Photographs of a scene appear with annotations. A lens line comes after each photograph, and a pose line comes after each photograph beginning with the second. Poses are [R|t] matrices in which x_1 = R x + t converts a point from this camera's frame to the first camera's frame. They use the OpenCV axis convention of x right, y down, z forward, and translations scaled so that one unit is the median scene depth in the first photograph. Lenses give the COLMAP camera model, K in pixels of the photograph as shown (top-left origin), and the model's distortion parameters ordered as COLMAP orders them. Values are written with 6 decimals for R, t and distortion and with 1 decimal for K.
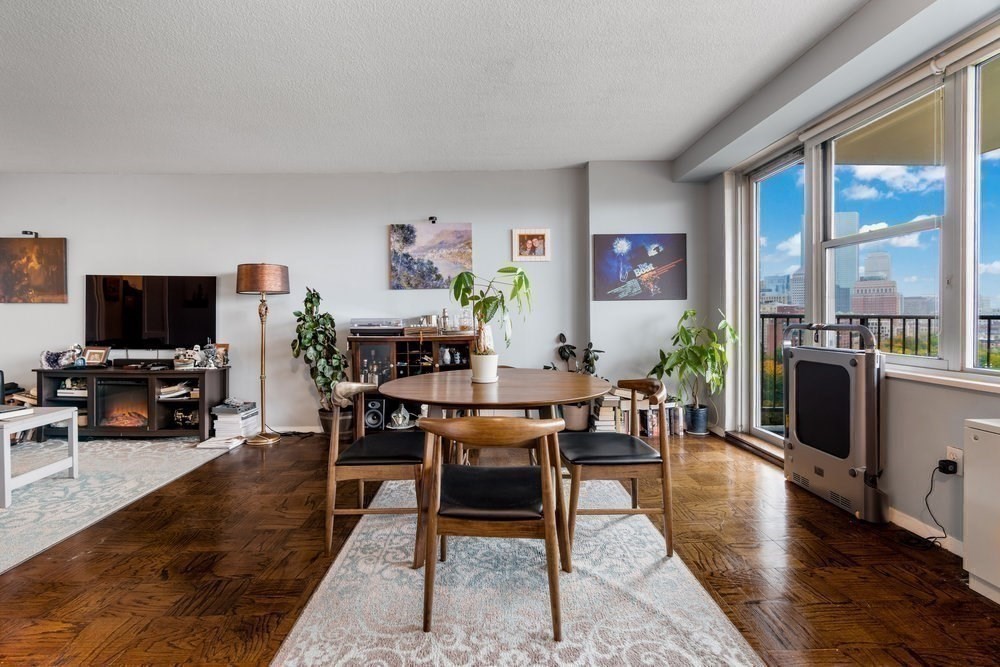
lens RADIAL K [[466.7, 0, 494.2], [0, 466.7, 321.1], [0, 0, 1]] dist [-0.005805, -0.000077]
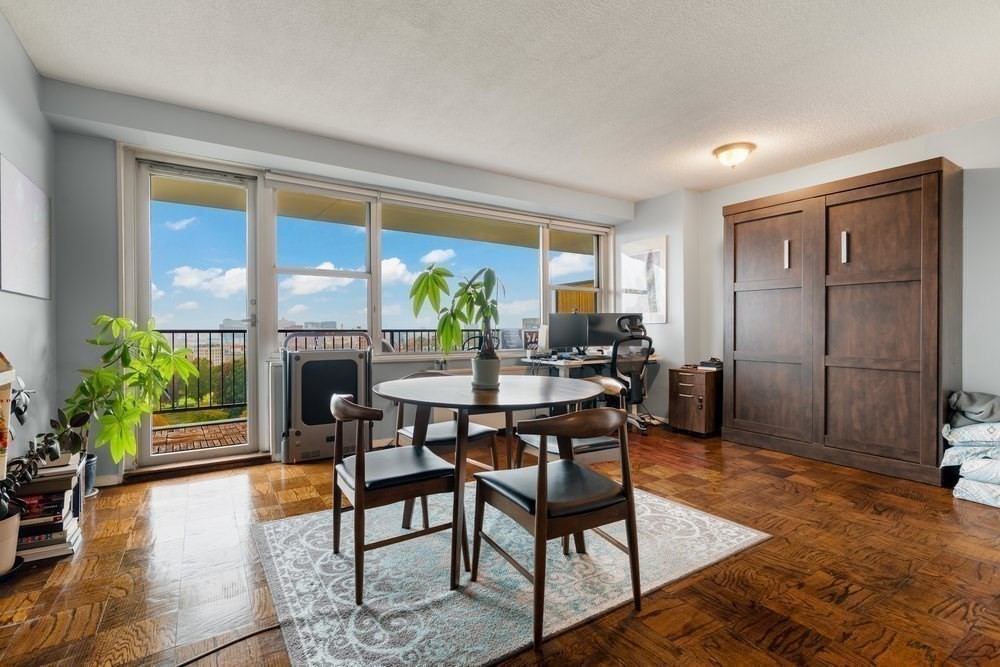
lens RADIAL K [[459.2, 0, 493.2], [0, 459.2, 328.1], [0, 0, 1]] dist [-0.003036, -0.000319]
pose [[-0.517988, 0.014782, 0.855260, -0.490707], [0.014939, 0.999855, -0.008234, 0.008017], [-0.855257, 0.008512, -0.518134, 0.867867]]
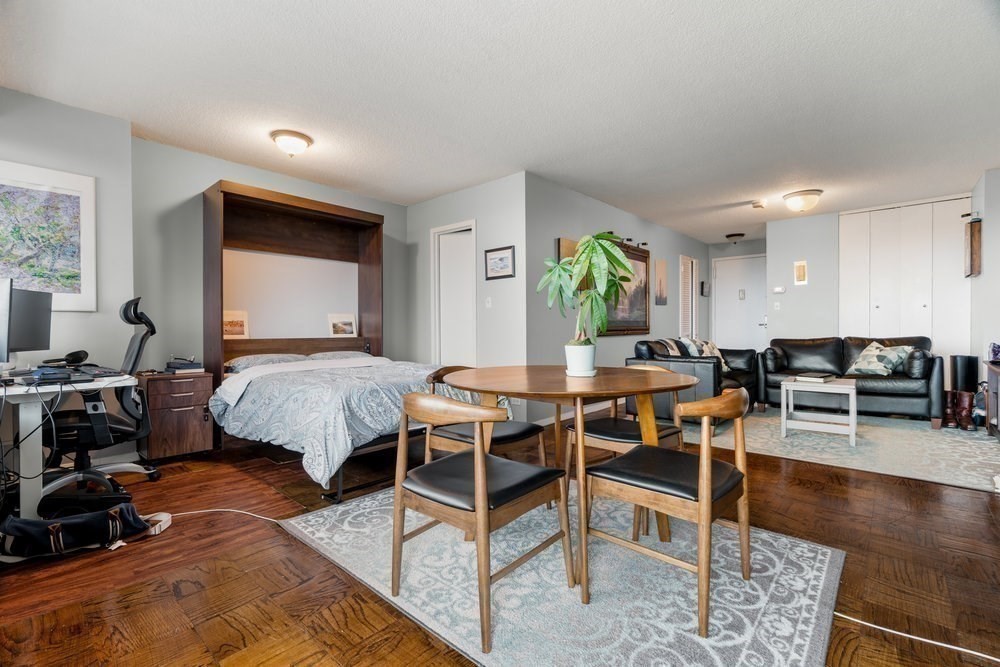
lens RADIAL K [[444.2, 0, 493.9], [0, 444.2, 331.6], [0, 0, 1]] dist [-0.005359, 0.000050]
pose [[-0.685070, 0.021145, -0.728170, 0.428019], [0.005027, 0.999692, 0.024300, 0.010467], [0.728460, 0.012987, -0.684966, 0.866242]]
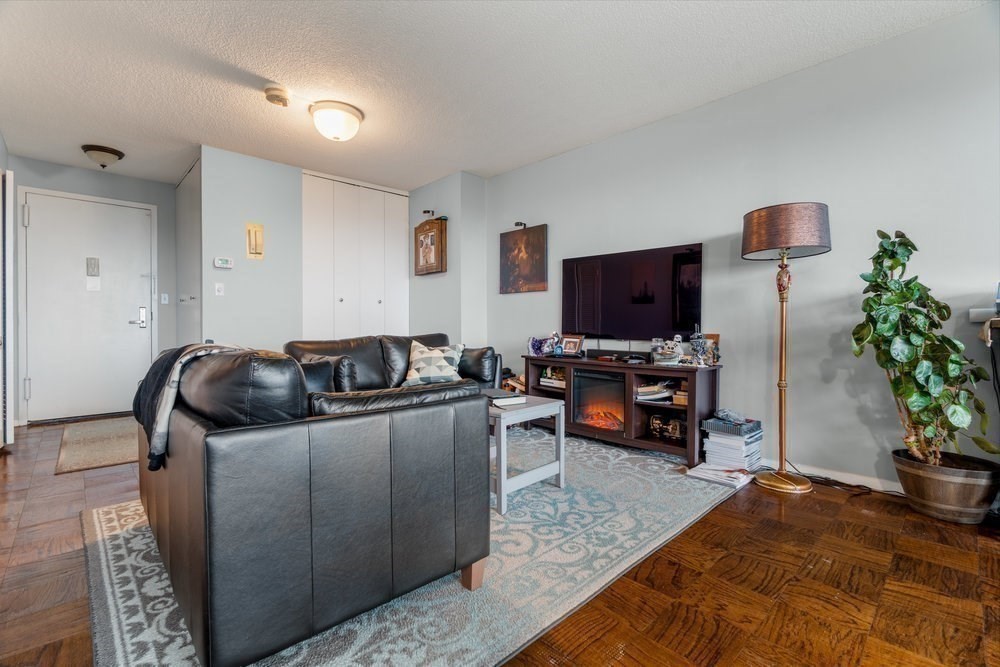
lens RADIAL K [[444.2, 0, 493.9], [0, 444.2, 331.6], [0, 0, 1]] dist [-0.005359, 0.000050]
pose [[0.673671, 0.006578, -0.739003, -0.320714], [-0.006805, 0.999973, 0.002698, 0.048742], [0.739000, 0.003212, 0.673697, 0.302918]]
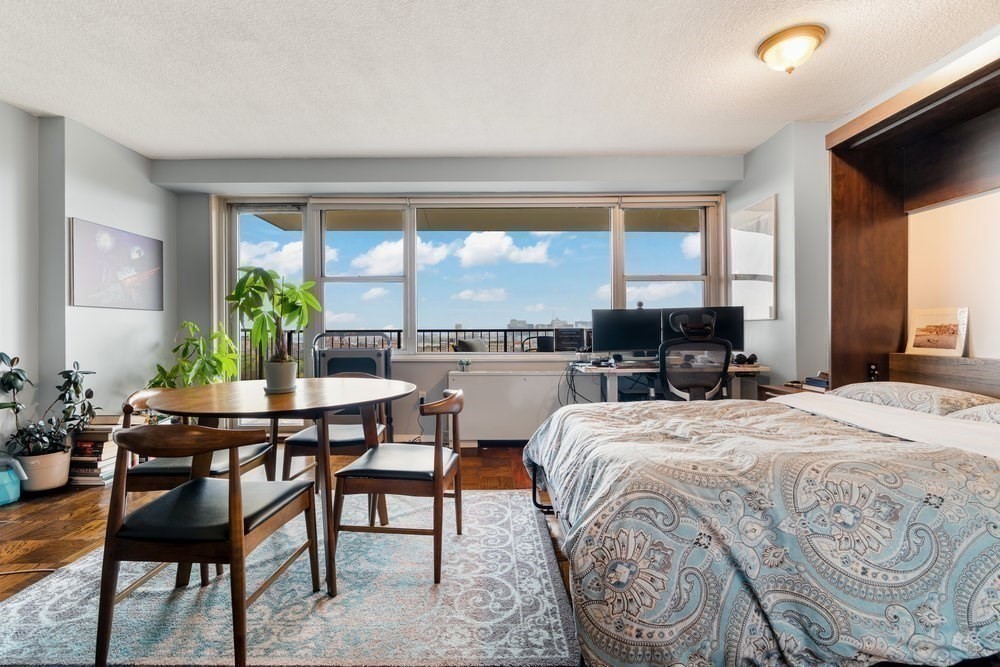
lens RADIAL K [[444.2, 0, 493.9], [0, 444.2, 331.6], [0, 0, 1]] dist [-0.005359, 0.000050]
pose [[0.017203, 0.005387, 0.999838, -0.519684], [0.014125, 0.999884, -0.005630, 0.011552], [-0.999752, 0.014220, 0.017124, 0.333721]]
